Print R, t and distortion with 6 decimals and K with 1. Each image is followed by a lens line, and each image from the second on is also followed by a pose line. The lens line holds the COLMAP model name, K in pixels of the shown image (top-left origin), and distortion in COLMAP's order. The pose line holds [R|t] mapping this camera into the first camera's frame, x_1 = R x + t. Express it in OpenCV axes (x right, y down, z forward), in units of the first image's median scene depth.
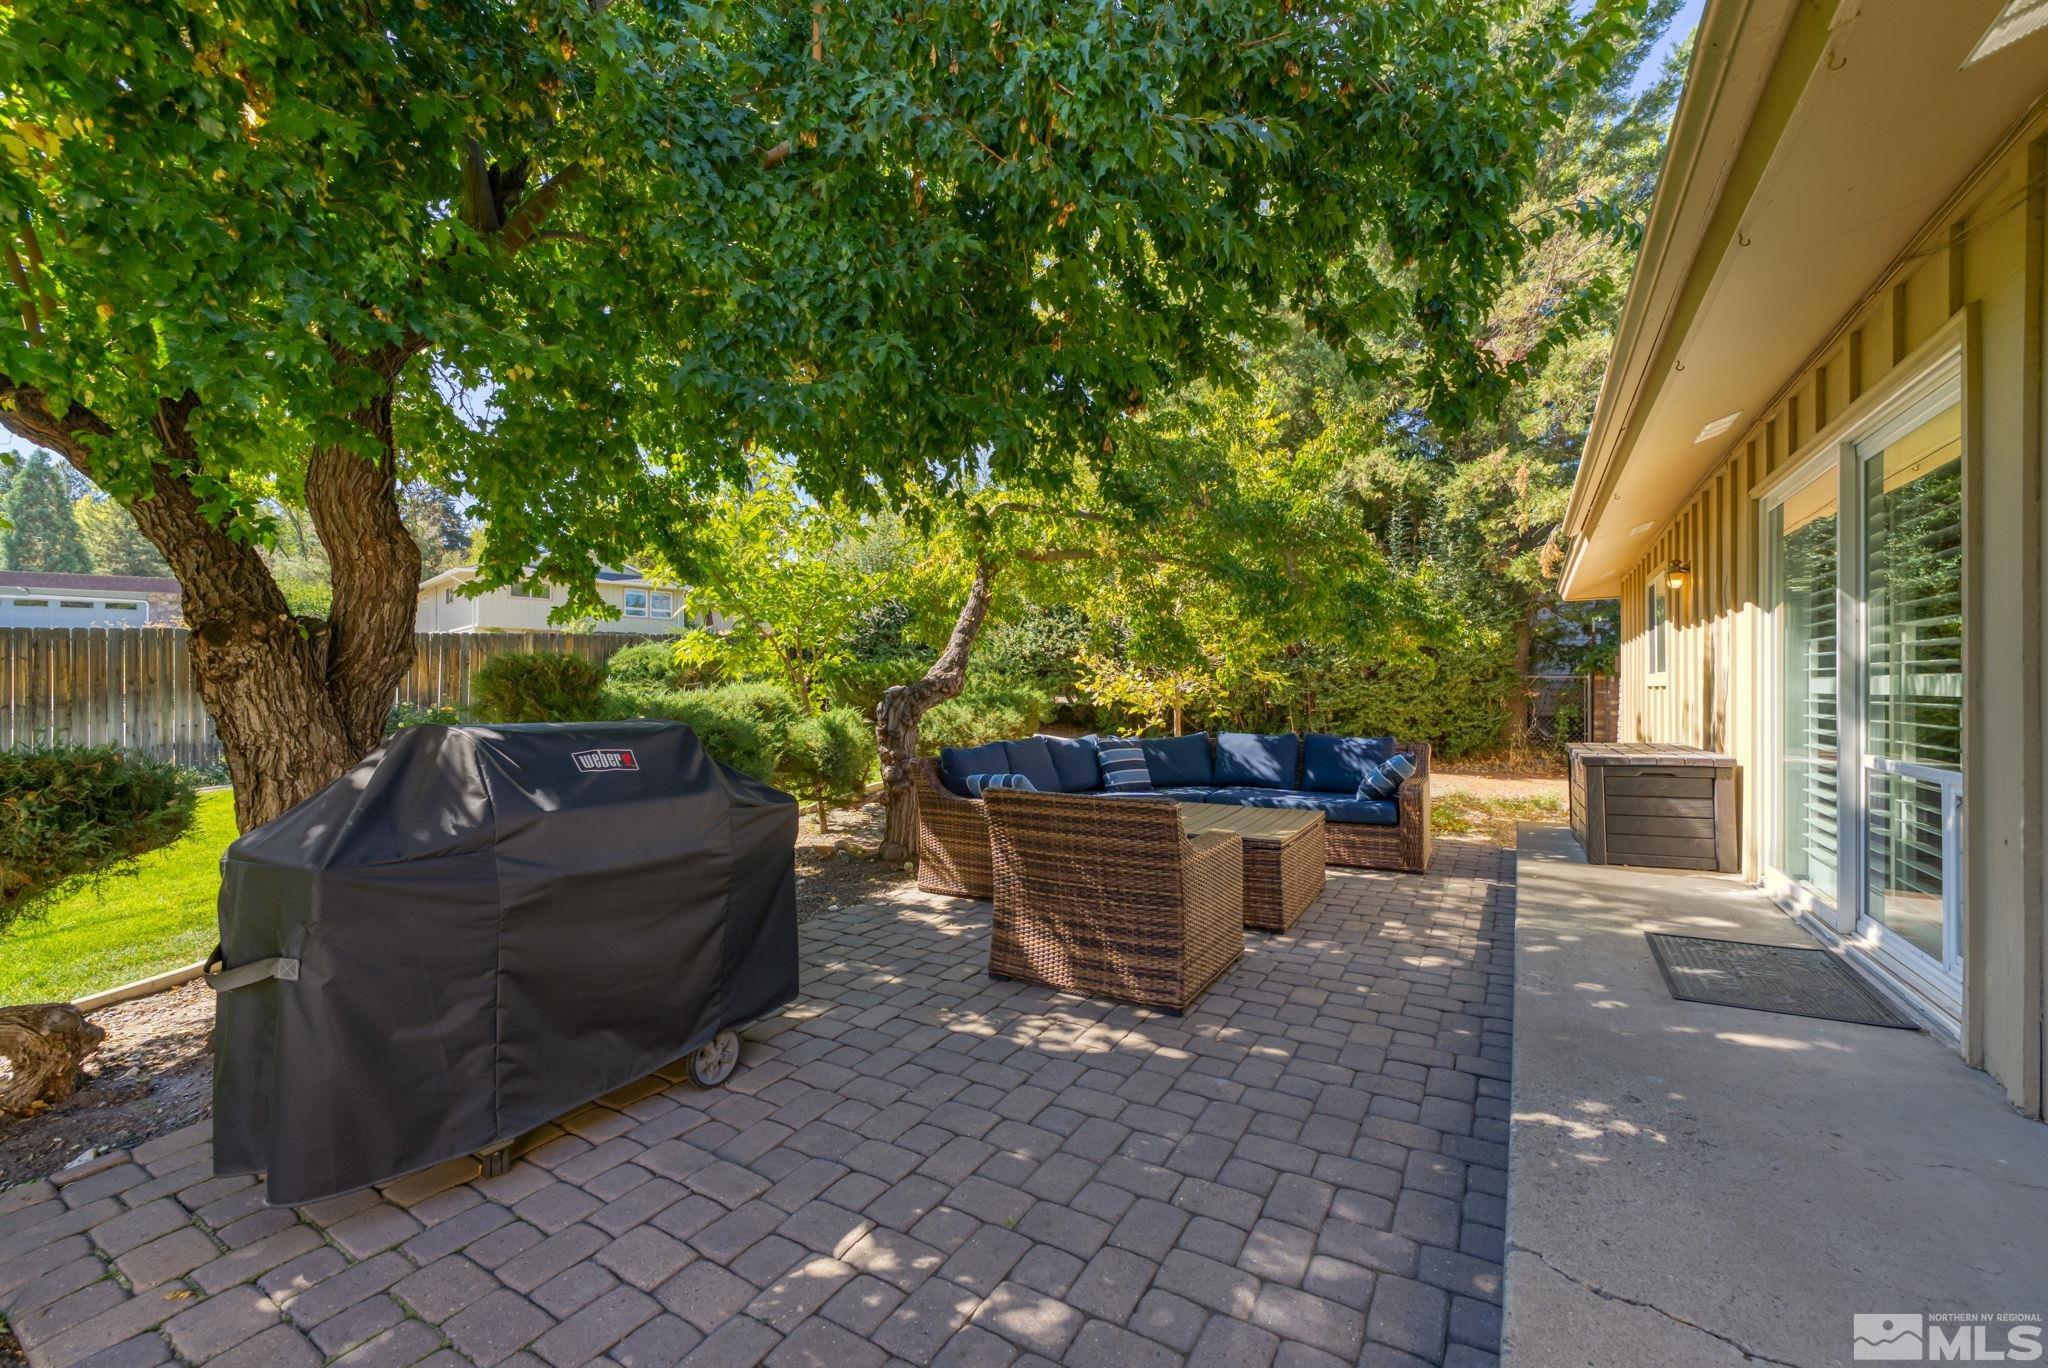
lens RADIAL K [[832.4, 0, 1015.5], [0, 832.4, 687.4], [0, 0, 1]] dist [-0.003164, -0.000206]
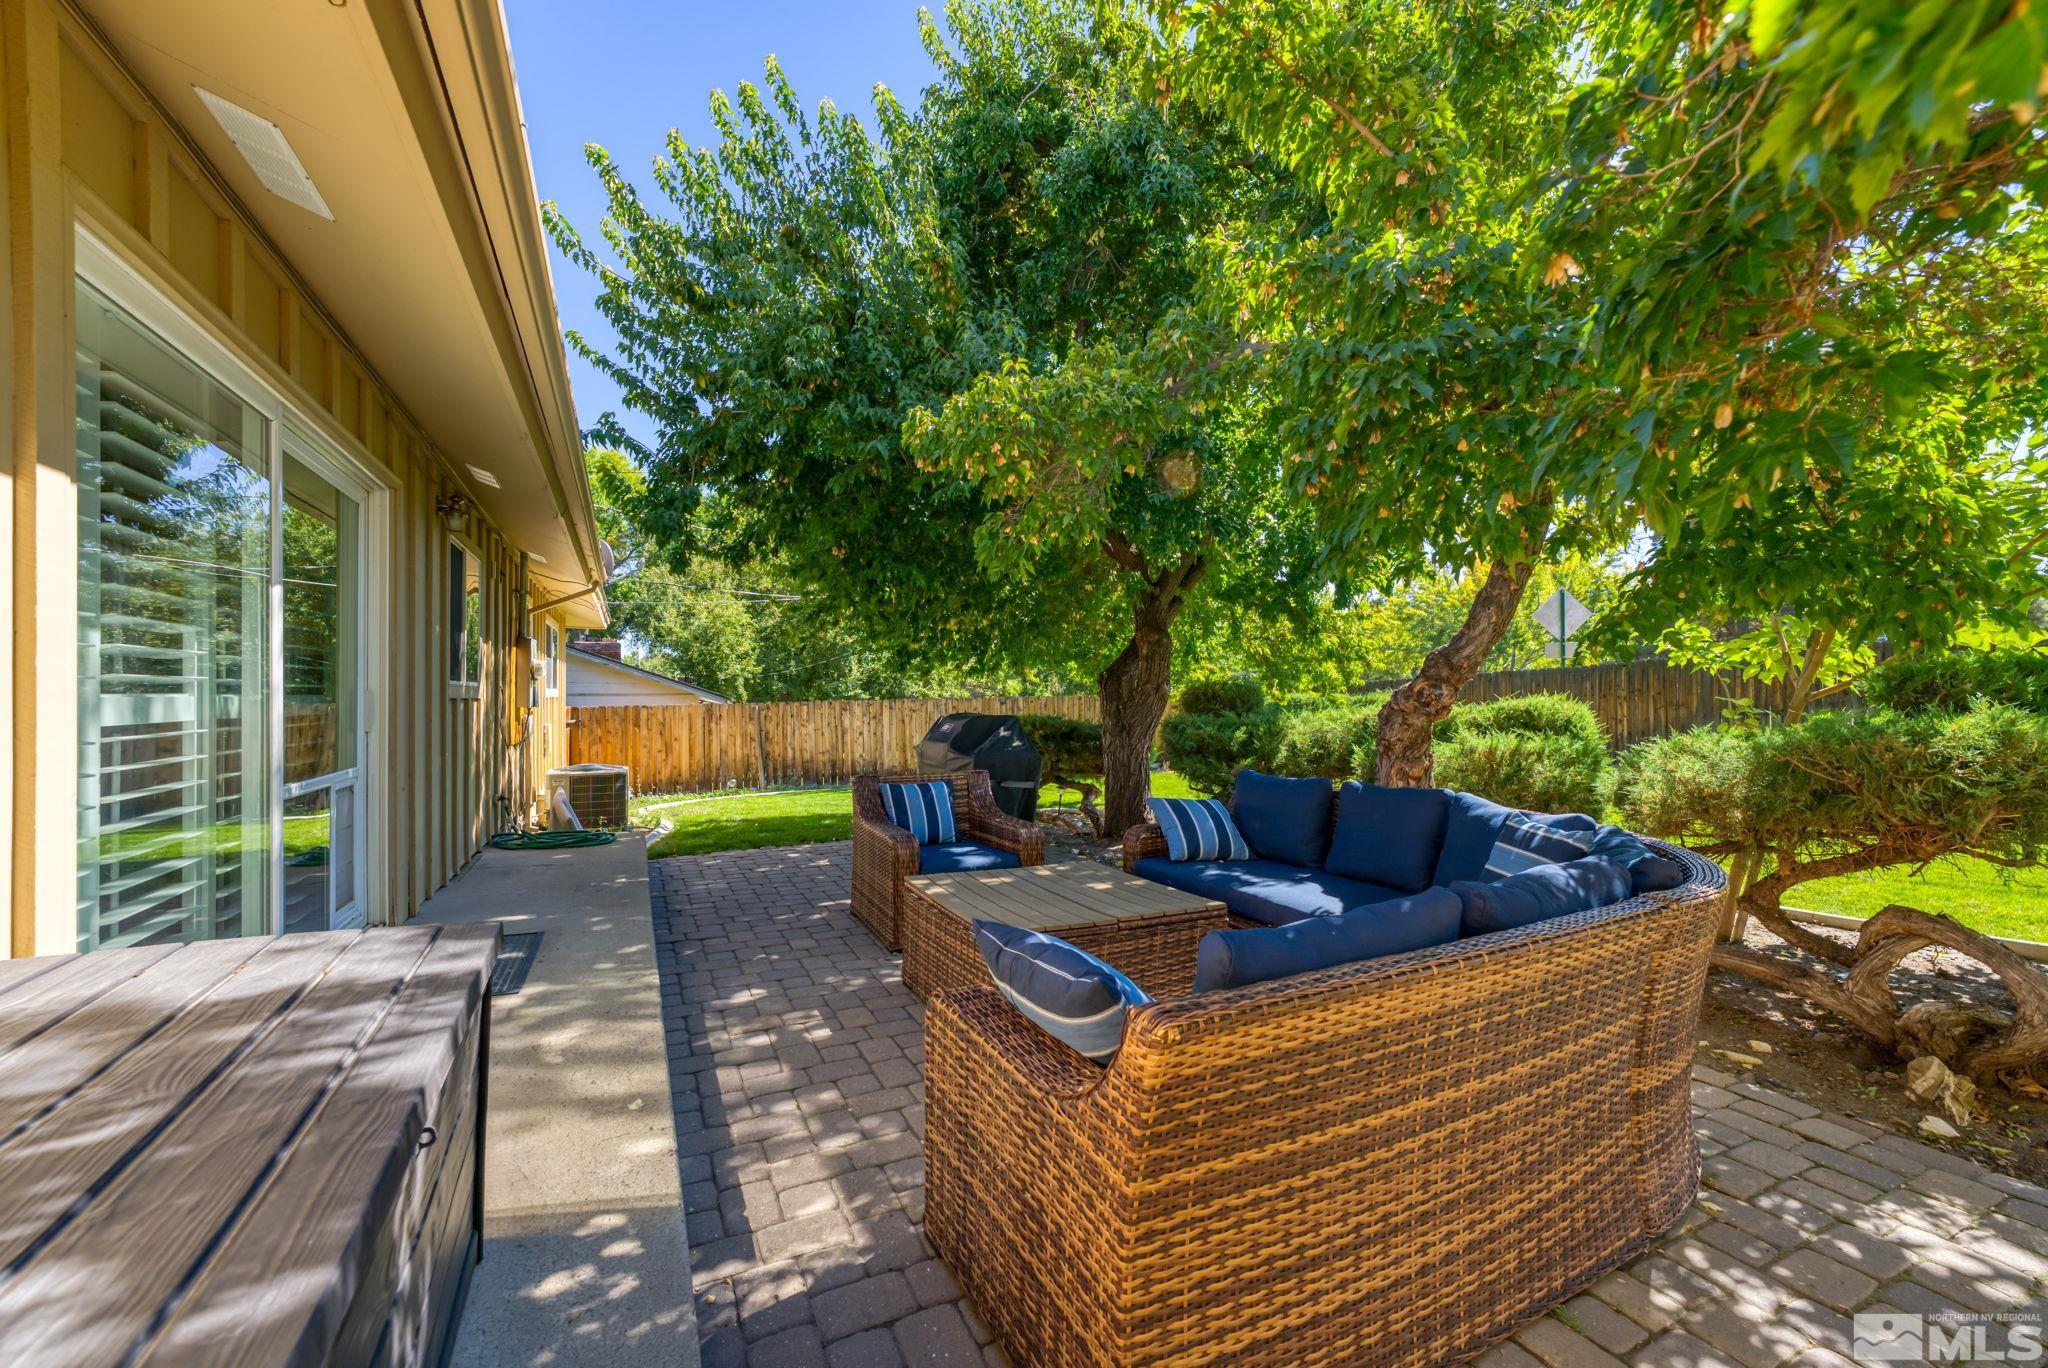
lens RADIAL K [[832.4, 0, 1015.5], [0, 832.4, 687.4], [0, 0, 1]] dist [-0.003164, -0.000206]
pose [[-0.551109, -0.000301, -0.834433, 1.054432], [-0.000641, 1.000000, 0.000062, -0.018342], [0.834433, 0.000569, -0.551110, 1.682942]]
